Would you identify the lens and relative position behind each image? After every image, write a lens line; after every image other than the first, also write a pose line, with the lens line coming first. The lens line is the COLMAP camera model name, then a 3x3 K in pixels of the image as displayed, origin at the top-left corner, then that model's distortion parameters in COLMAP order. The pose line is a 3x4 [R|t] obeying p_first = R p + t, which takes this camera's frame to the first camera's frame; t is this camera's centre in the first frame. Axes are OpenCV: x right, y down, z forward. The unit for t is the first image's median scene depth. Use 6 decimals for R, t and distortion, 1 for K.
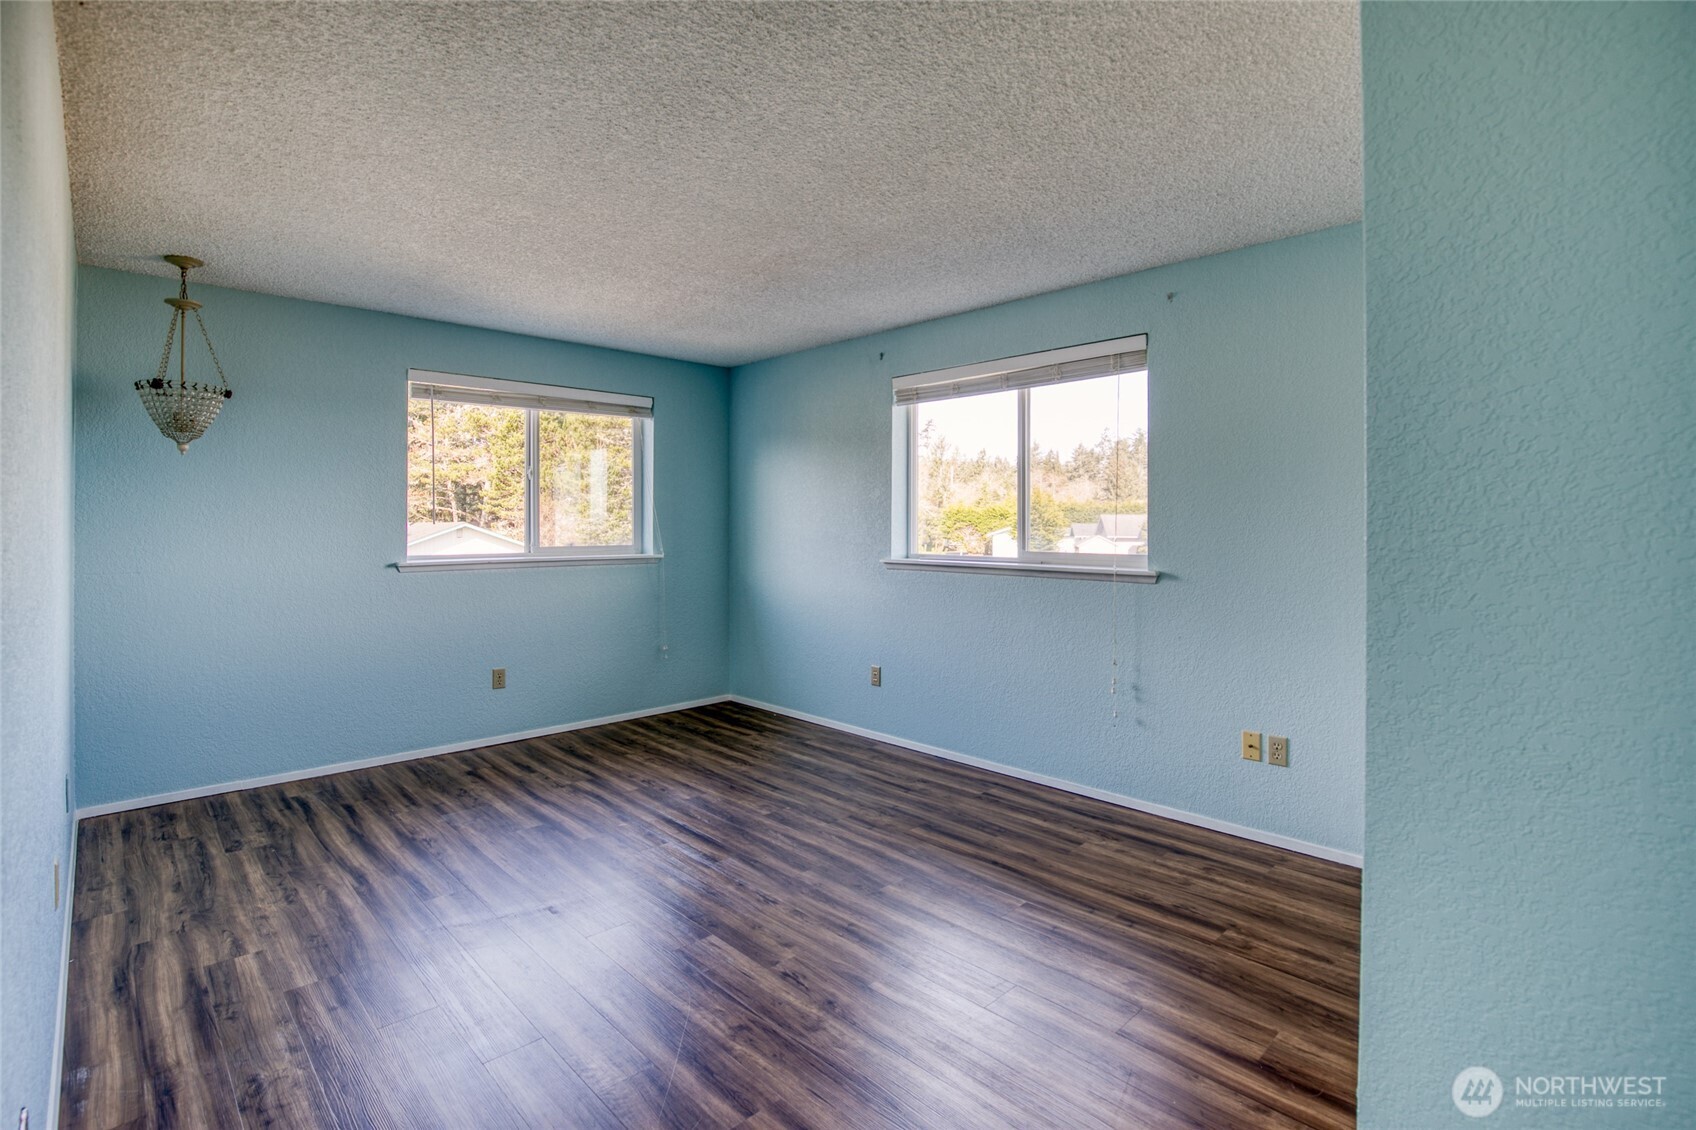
lens RADIAL K [[796.9, 0, 848.3], [0, 796.9, 527.3], [0, 0, 1]] dist [-0.002185, -0.000175]
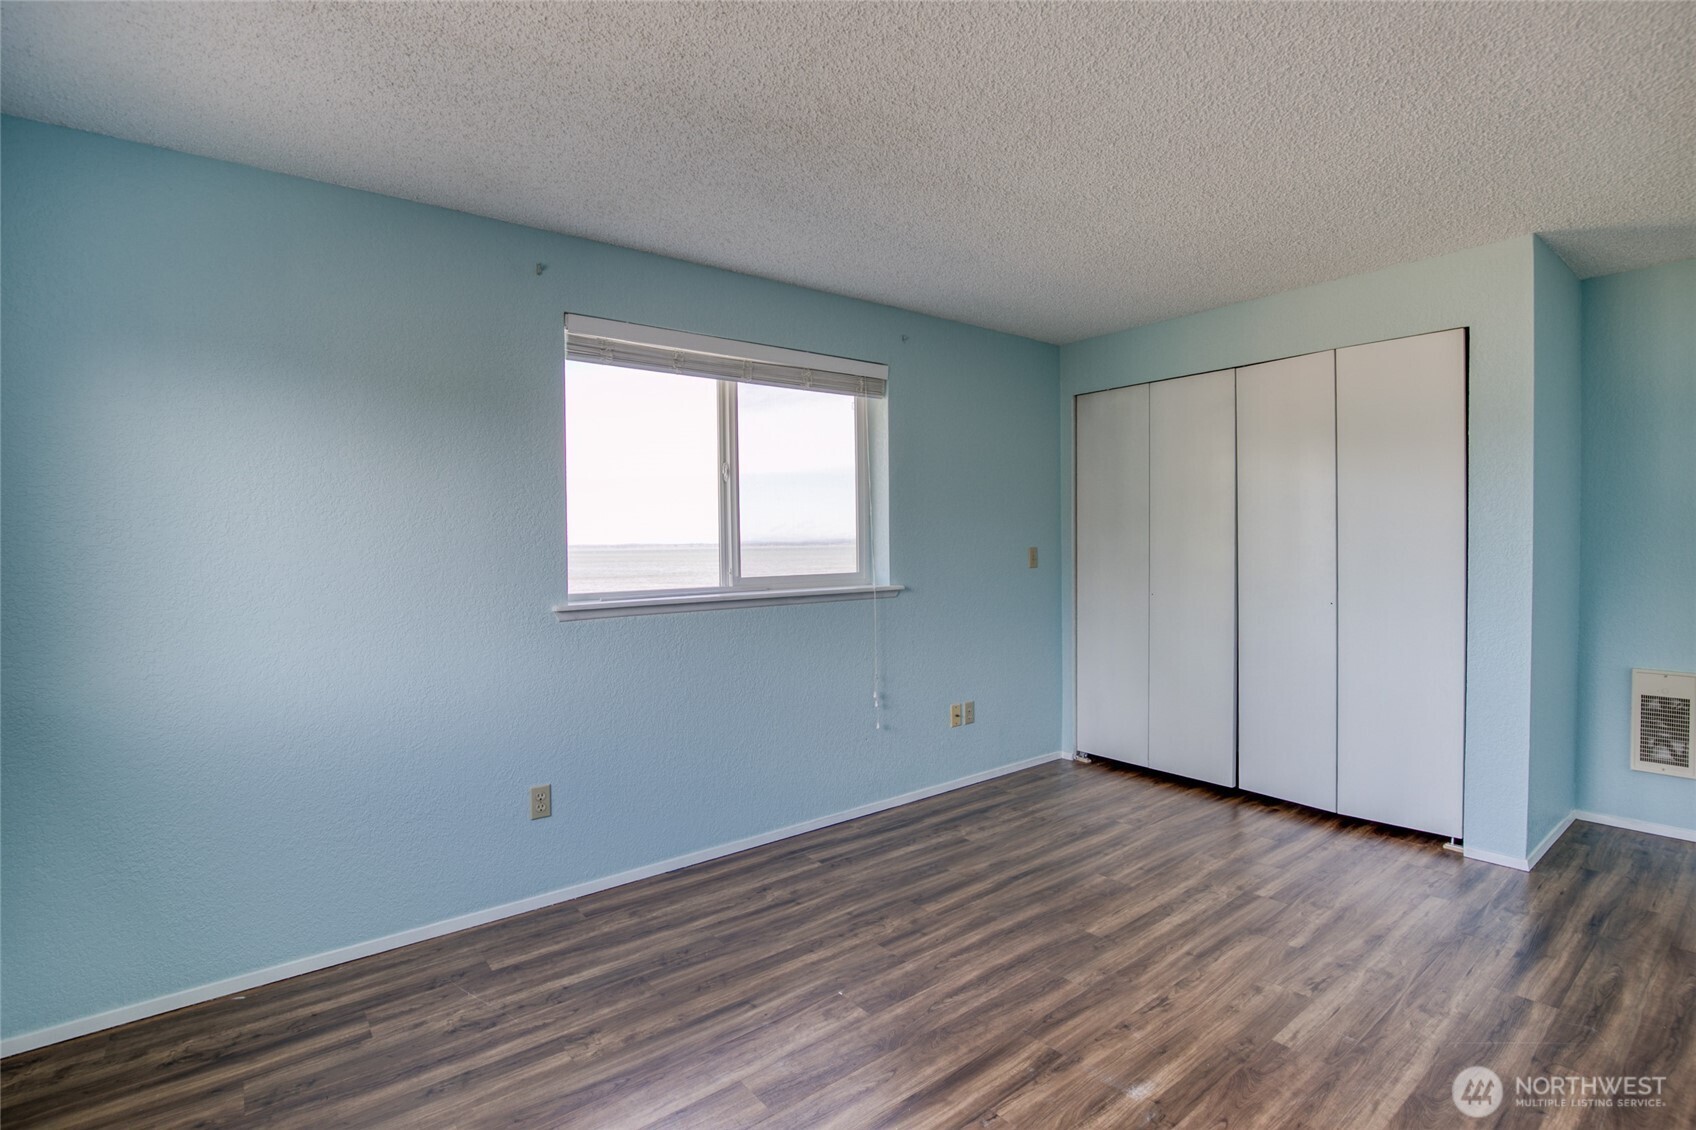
lens RADIAL K [[801.9, 0, 848.0], [0, 801.9, 565.0], [0, 0, 1]] dist [-0.019157, -0.000165]
pose [[0.097882, -0.029451, 0.994762, -0.737684], [0.015559, 0.999485, 0.028059, -0.005695], [-0.995076, 0.012731, 0.098290, 0.981913]]
